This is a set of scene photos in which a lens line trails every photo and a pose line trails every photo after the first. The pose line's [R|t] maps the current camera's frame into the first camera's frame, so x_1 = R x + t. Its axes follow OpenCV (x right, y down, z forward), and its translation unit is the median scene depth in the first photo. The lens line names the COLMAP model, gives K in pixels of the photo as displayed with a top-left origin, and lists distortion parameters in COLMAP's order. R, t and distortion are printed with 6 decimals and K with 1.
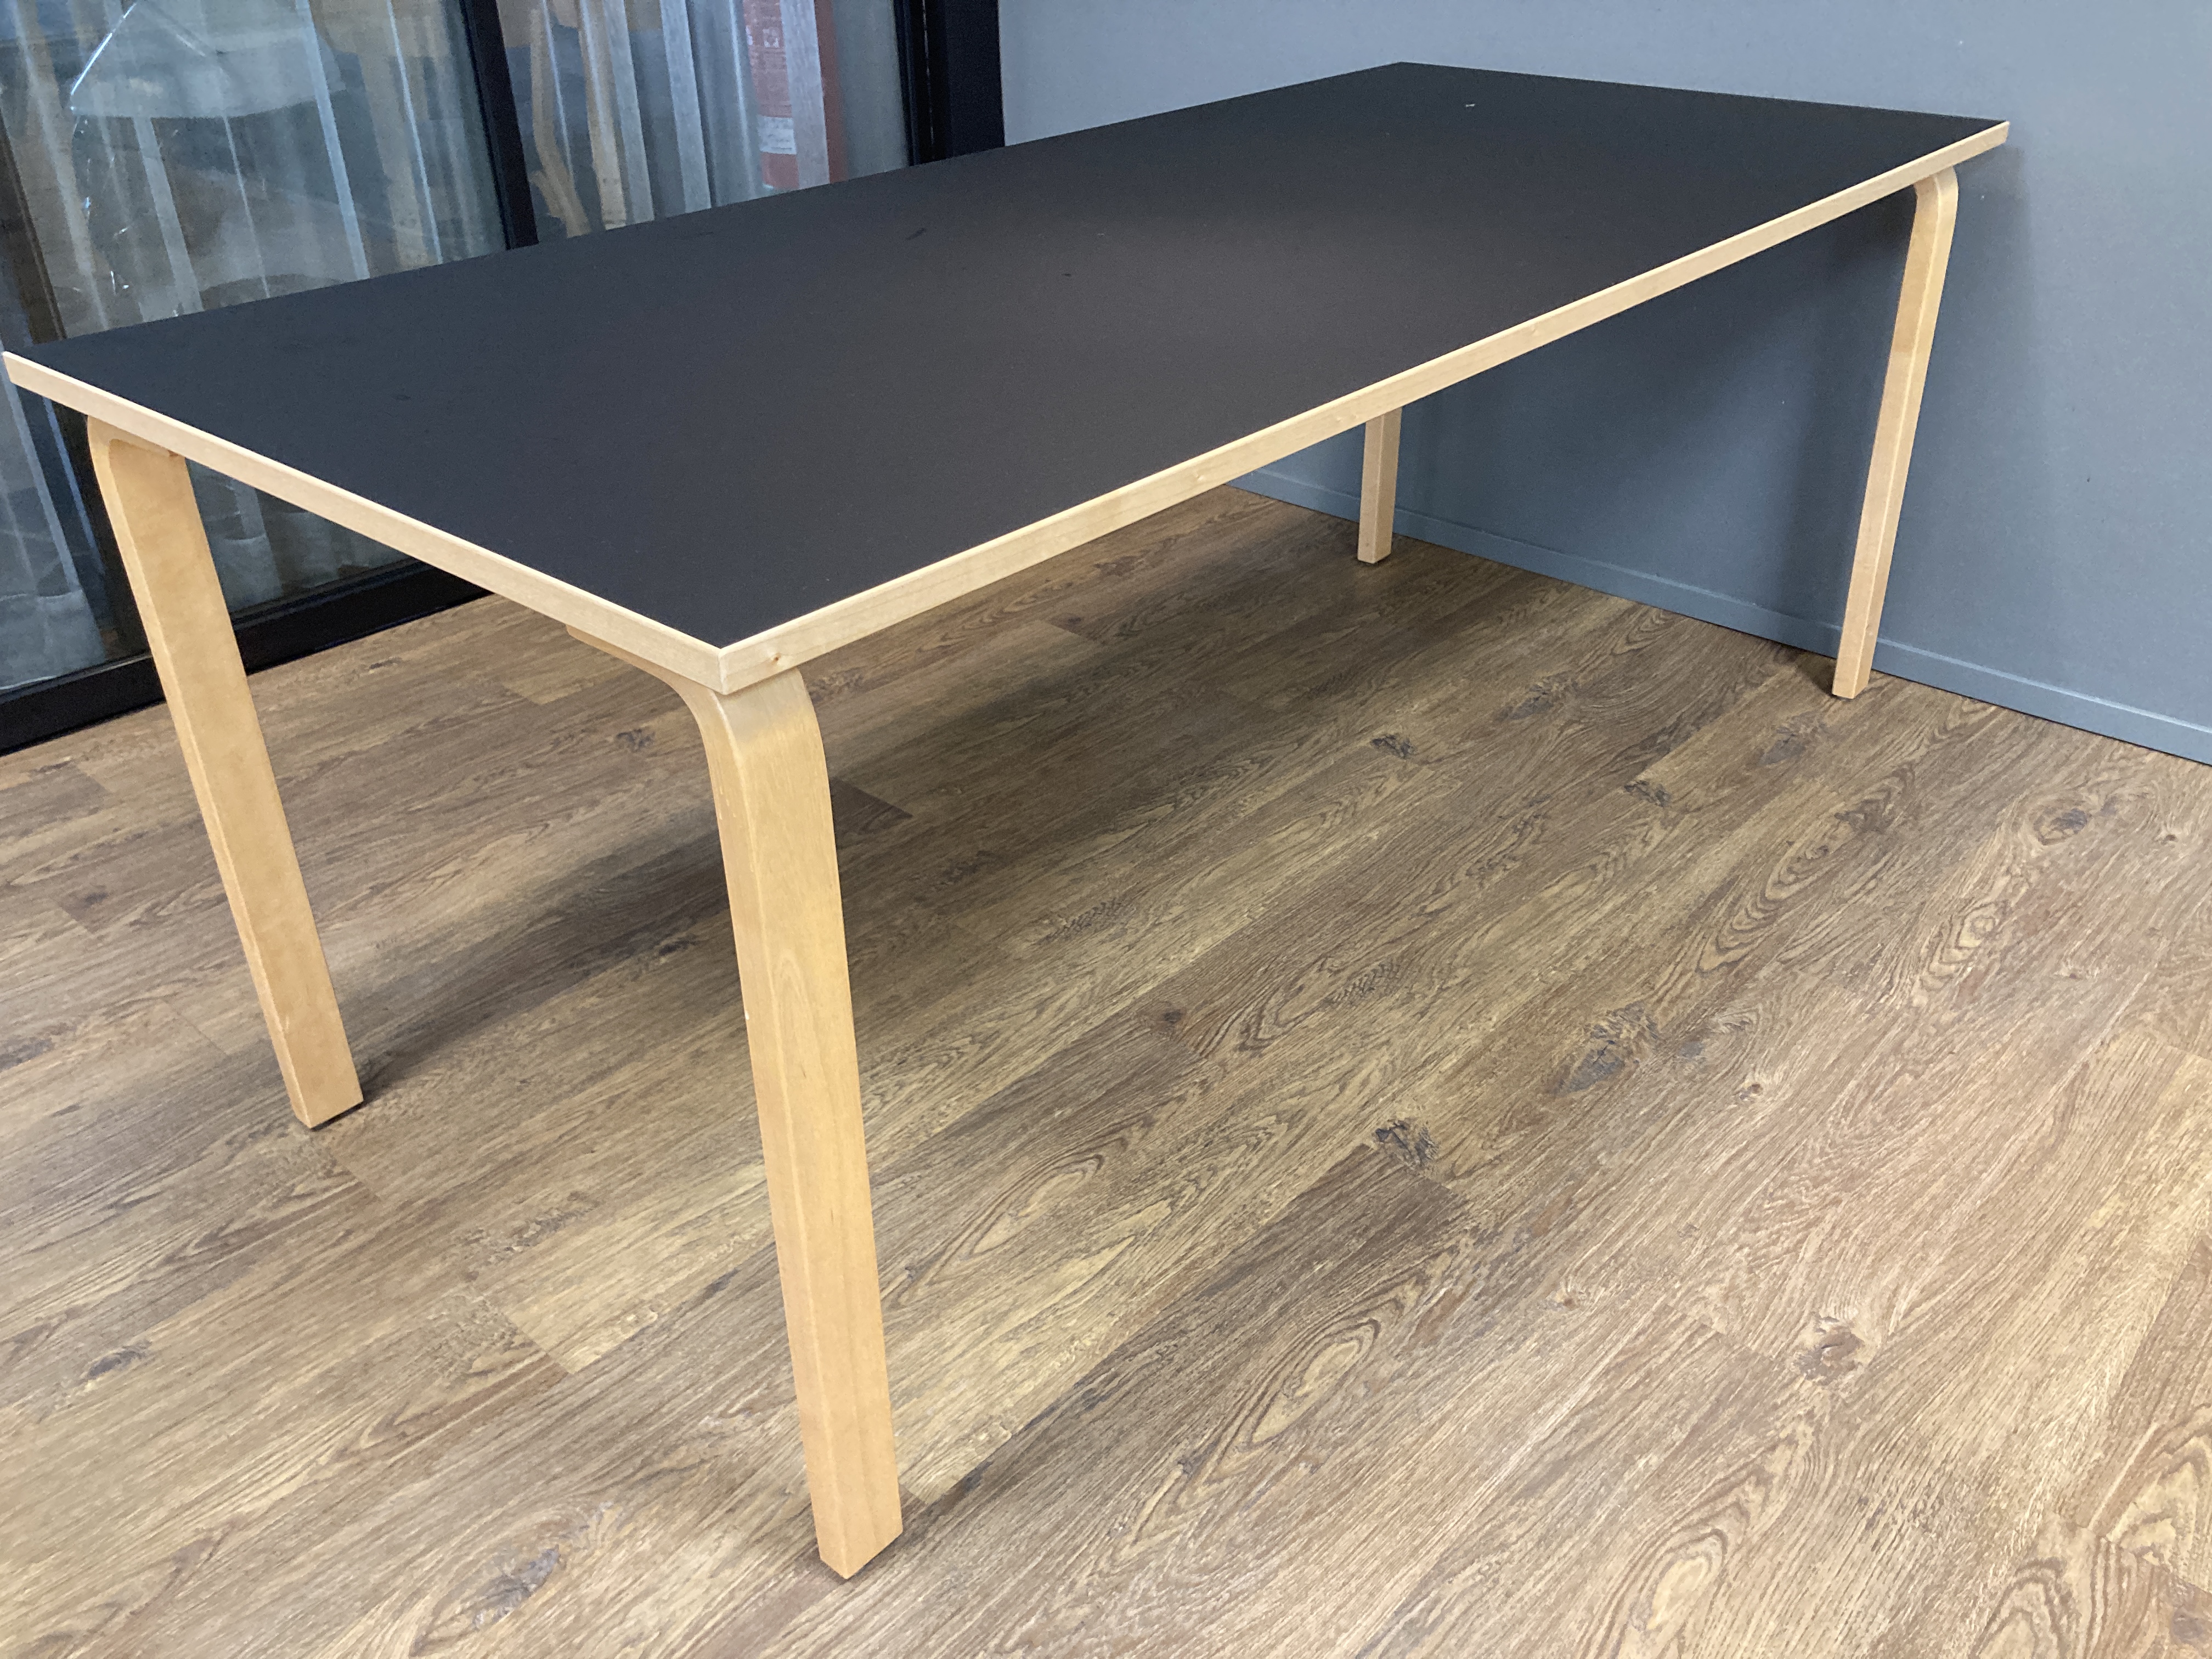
lens RADIAL K [[1831.2, 0, 1142.3], [0, 1831.2, 834.3], [0, 0, 1]] dist [-0.015372, 0.058842]
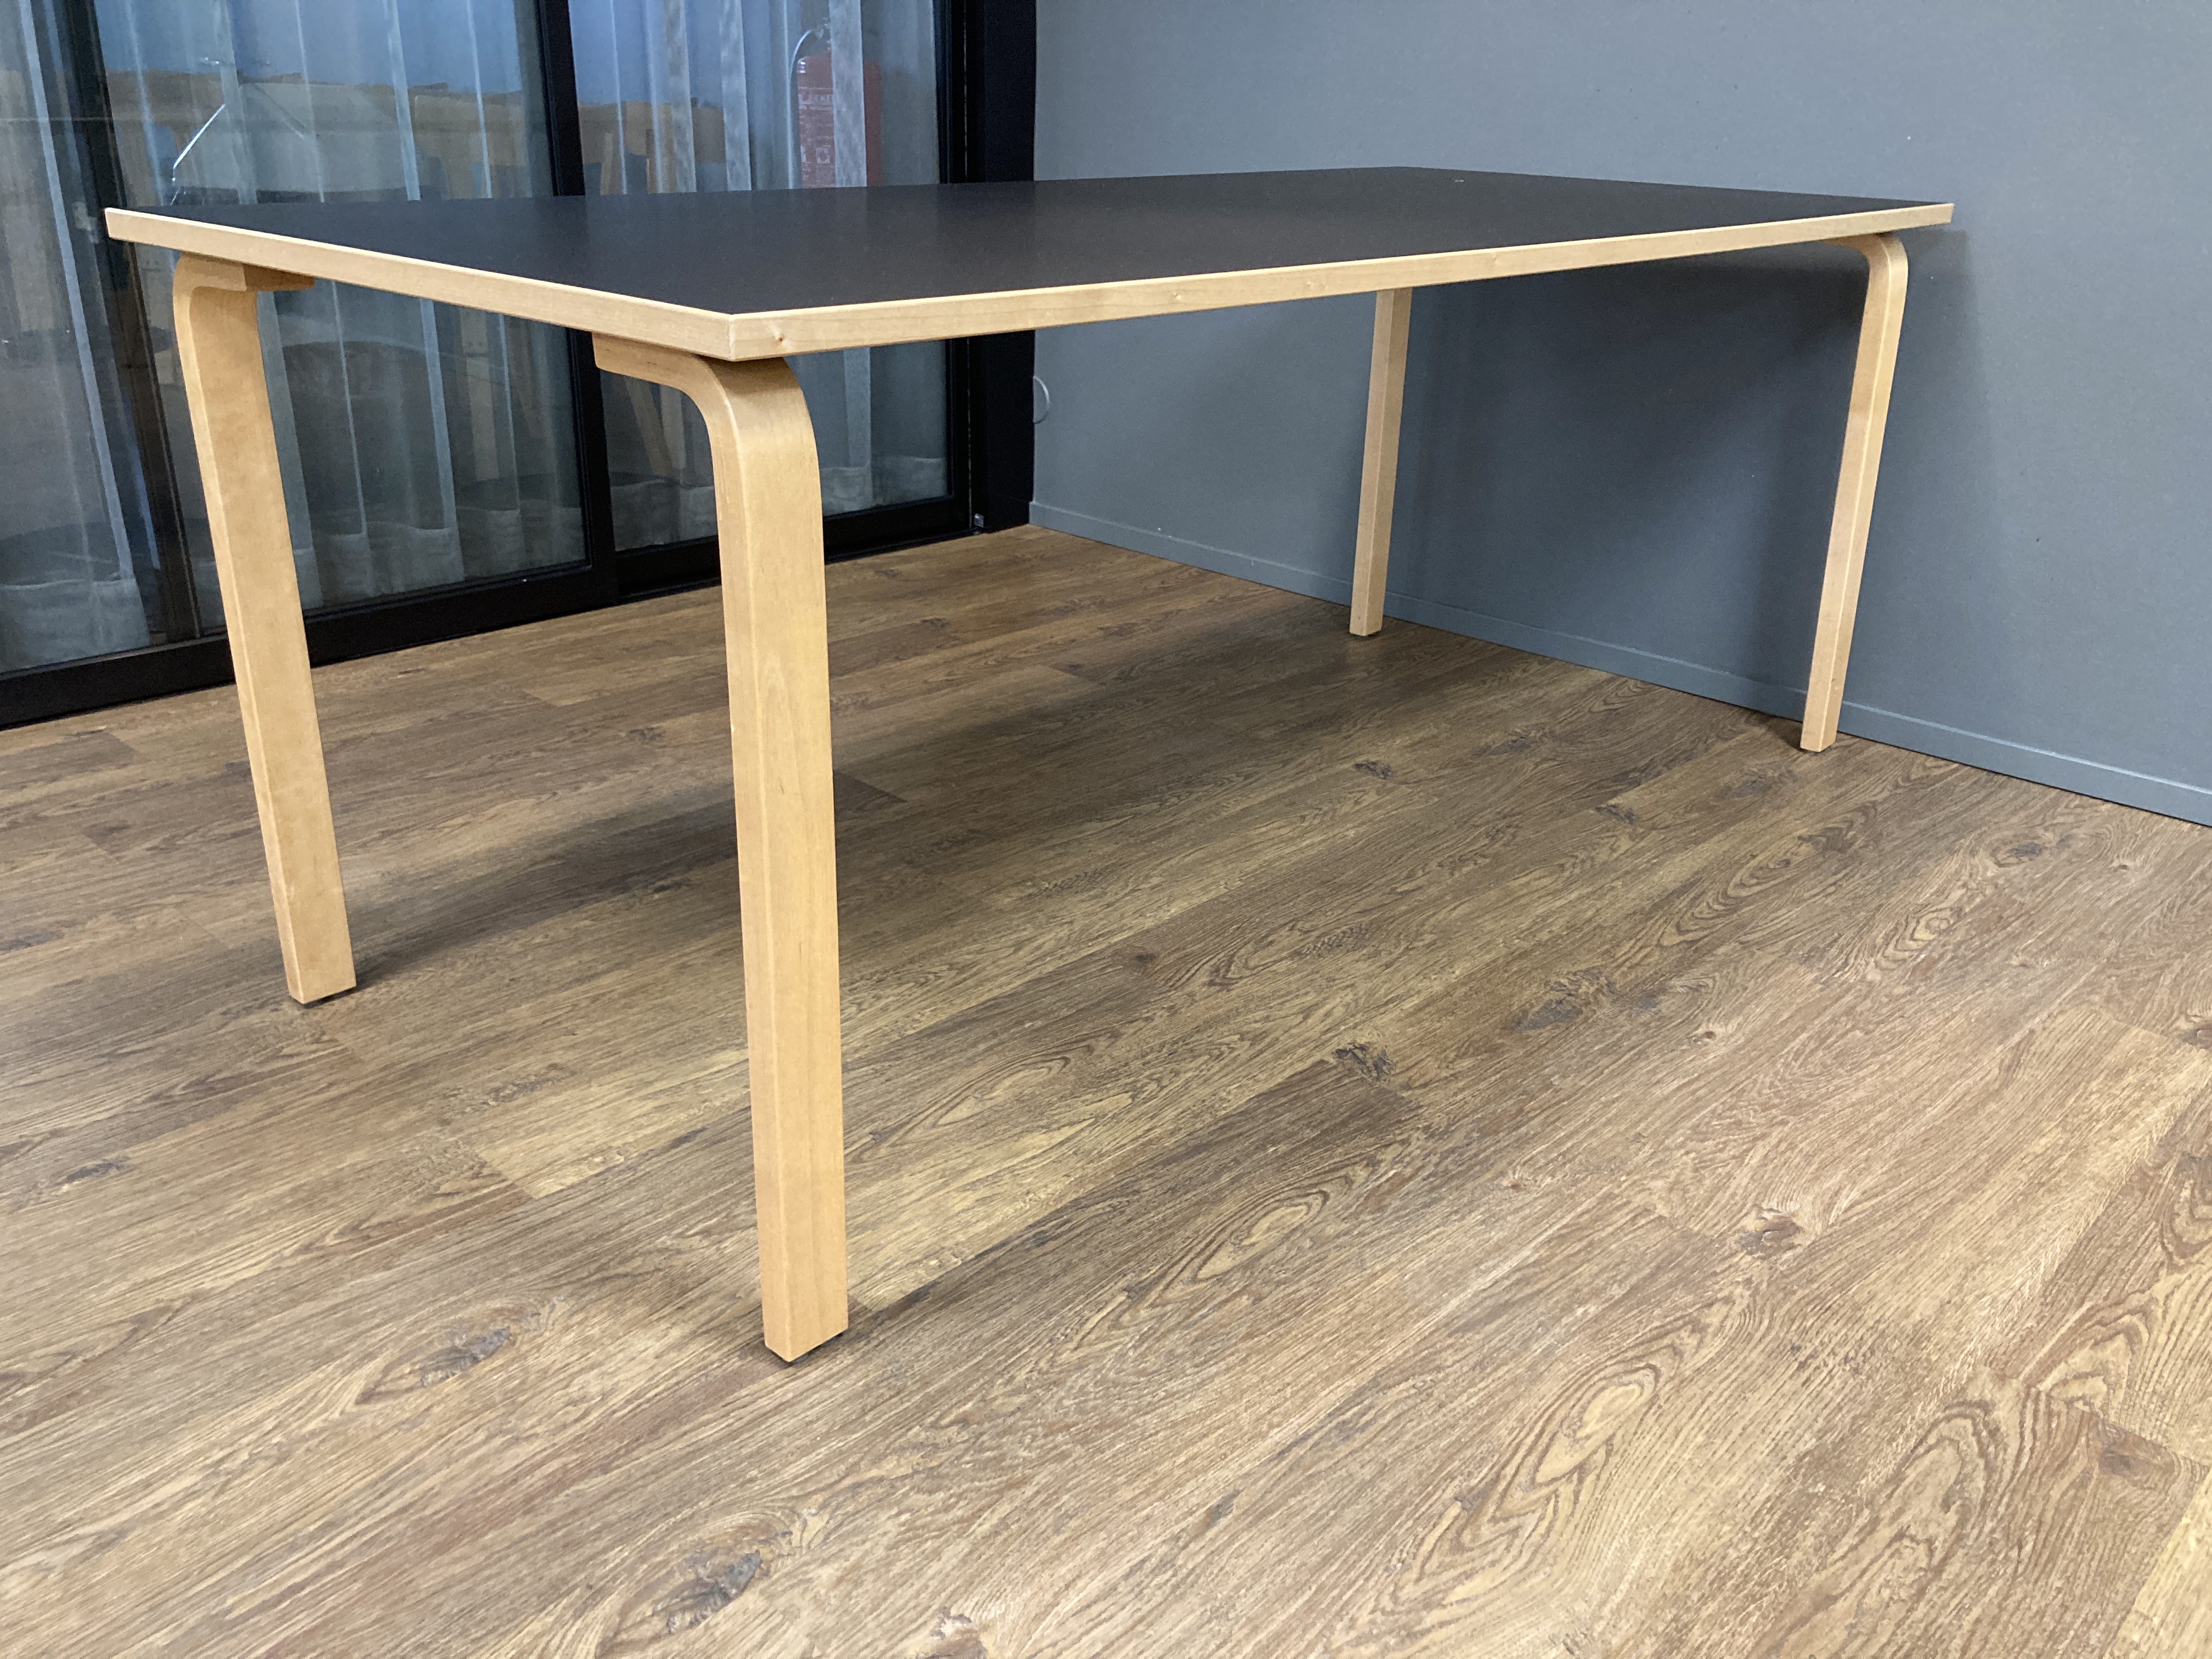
lens RADIAL K [[1829.2, 0, 1141.7], [0, 1829.2, 827.2], [0, 0, 1]] dist [0.001681, 0.020441]
pose [[0.999069, 0.042180, -0.009103, 0.024981], [-0.043022, 0.989977, -0.134519, 0.198428], [0.003337, 0.134785, 0.990869, -0.037427]]
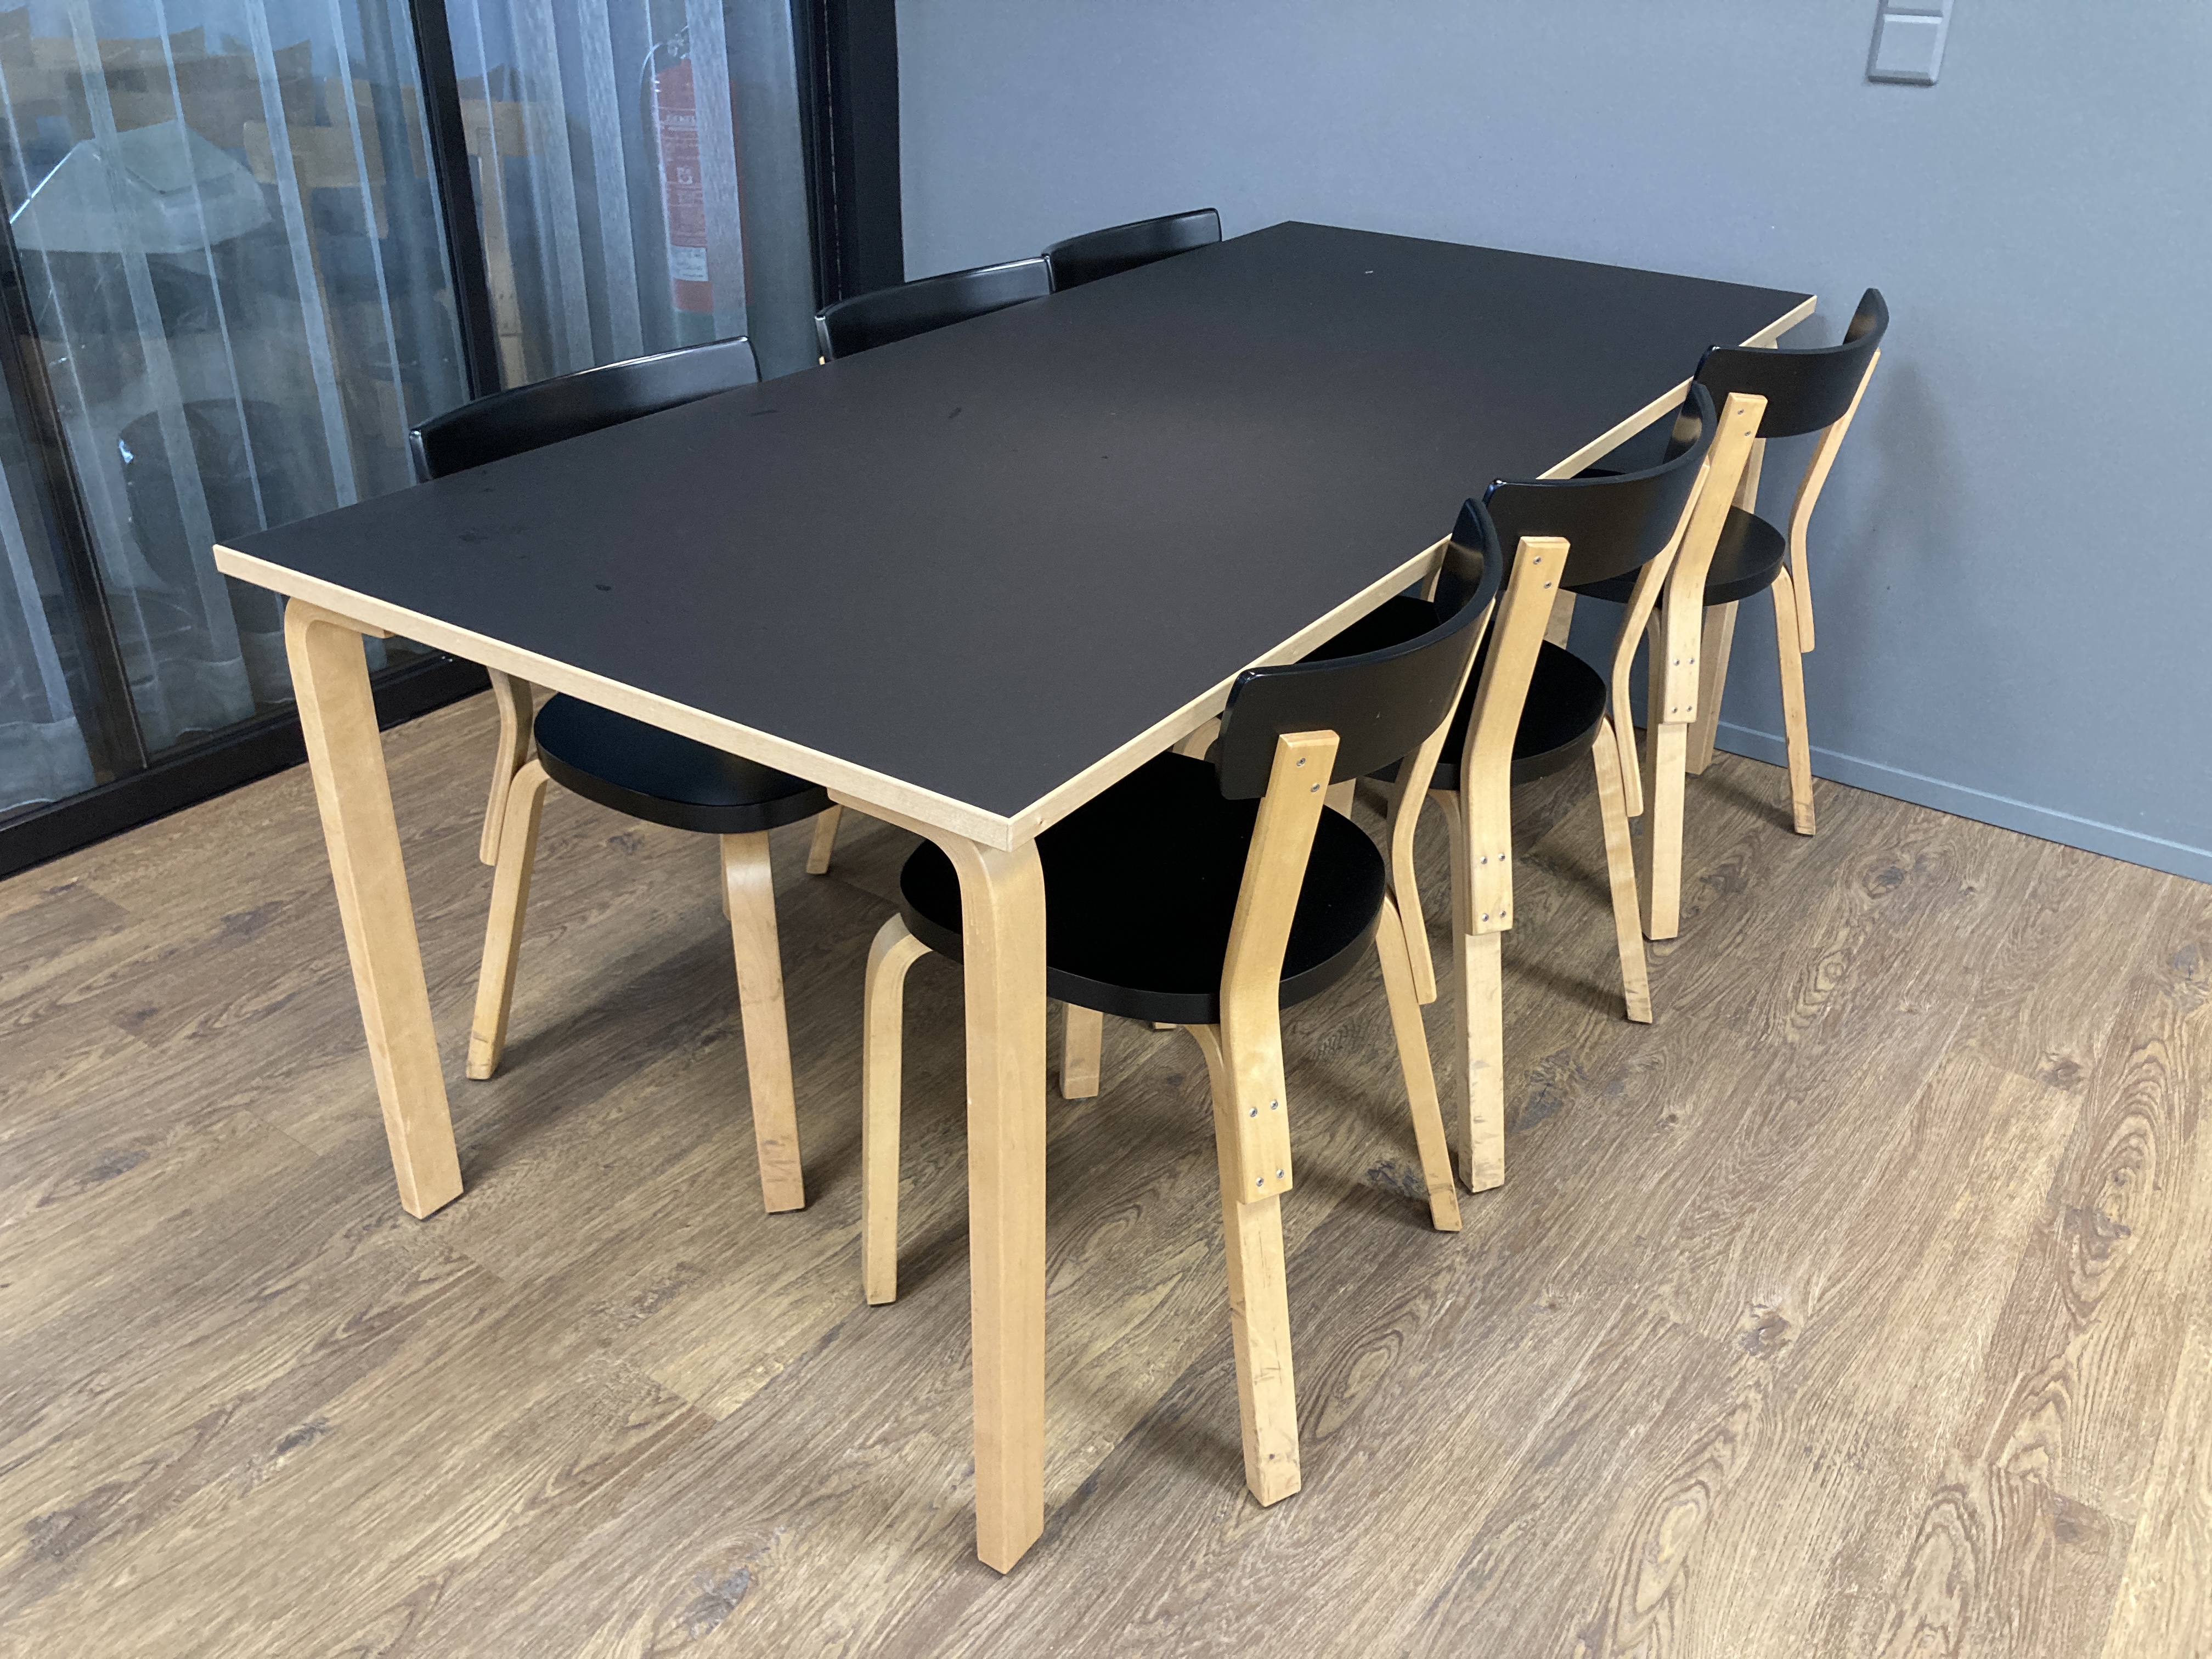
lens RADIAL K [[1827.0, 0, 1130.7], [0, 1827.0, 829.3], [0, 0, 1]] dist [-0.020281, 0.064434]
pose [[0.992546, -0.030062, 0.118106, -0.168760], [0.033467, 0.999076, -0.026958, -0.032717], [-0.117187, 0.030709, 0.992635, -0.161067]]
